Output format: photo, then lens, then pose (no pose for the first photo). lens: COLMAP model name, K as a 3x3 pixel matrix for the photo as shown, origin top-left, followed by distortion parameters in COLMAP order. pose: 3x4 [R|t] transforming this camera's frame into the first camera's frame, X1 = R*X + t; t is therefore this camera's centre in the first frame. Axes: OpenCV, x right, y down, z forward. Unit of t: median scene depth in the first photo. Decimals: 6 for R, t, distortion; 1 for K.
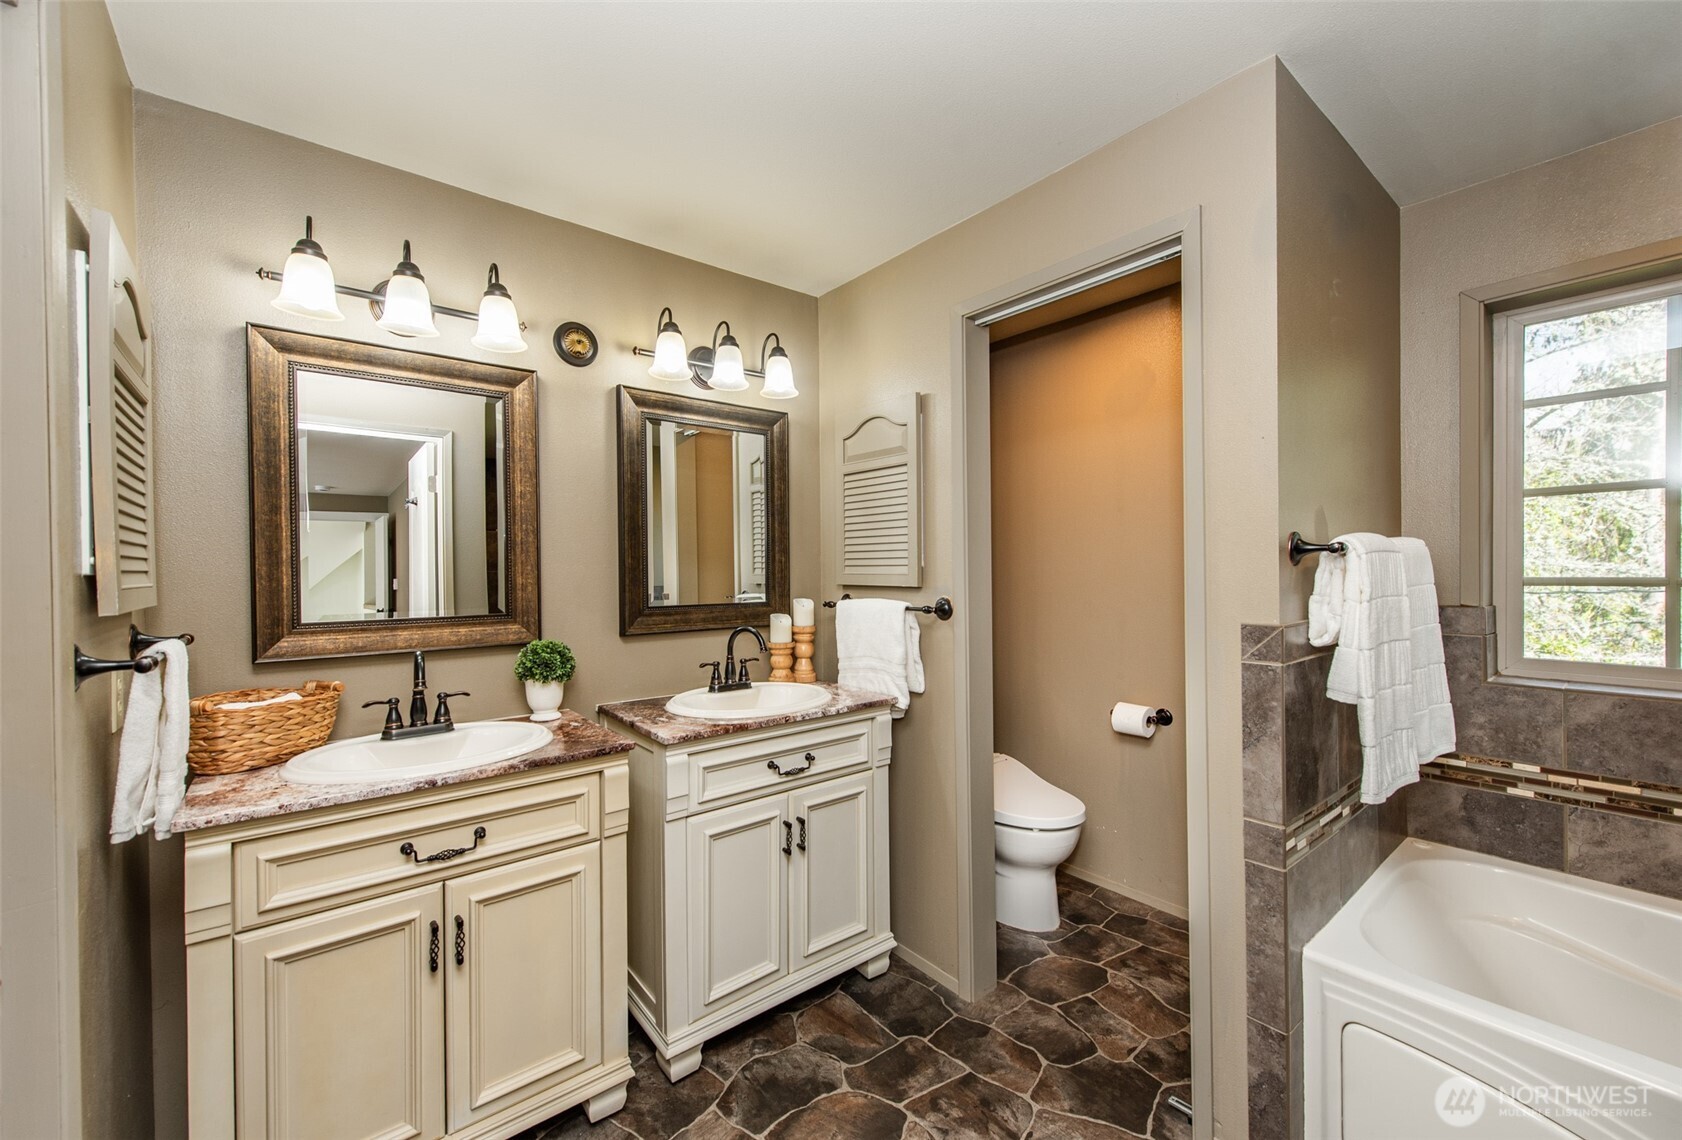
lens RADIAL K [[657.9, 0, 829.0], [0, 657.9, 580.6], [0, 0, 1]] dist [0.007973, -0.001764]
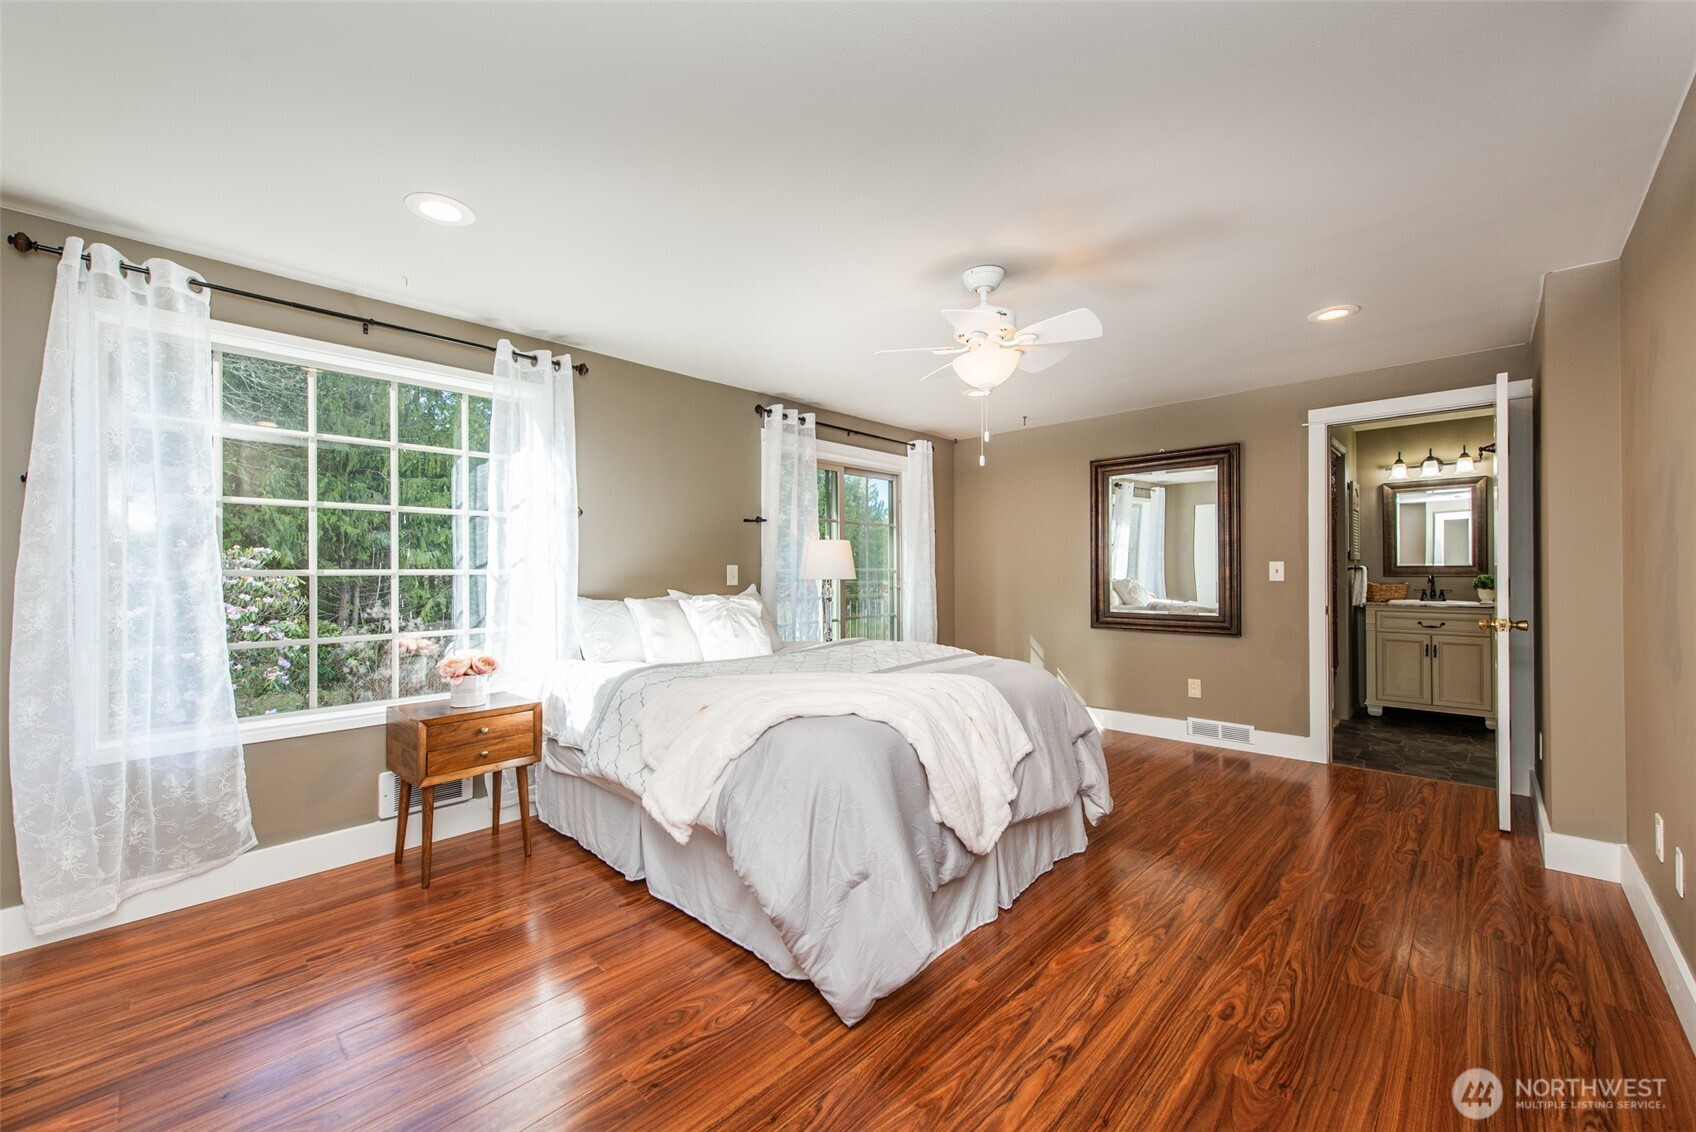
lens RADIAL K [[663.4, 0, 837.3], [0, 663.4, 567.3], [0, 0, 1]] dist [0.007973, -0.001764]
pose [[0.143675, 0.006737, -0.989602, 0.729047], [-0.005954, 0.999965, 0.005943, 0.023310], [0.989607, 0.005039, 0.143710, -0.783660]]
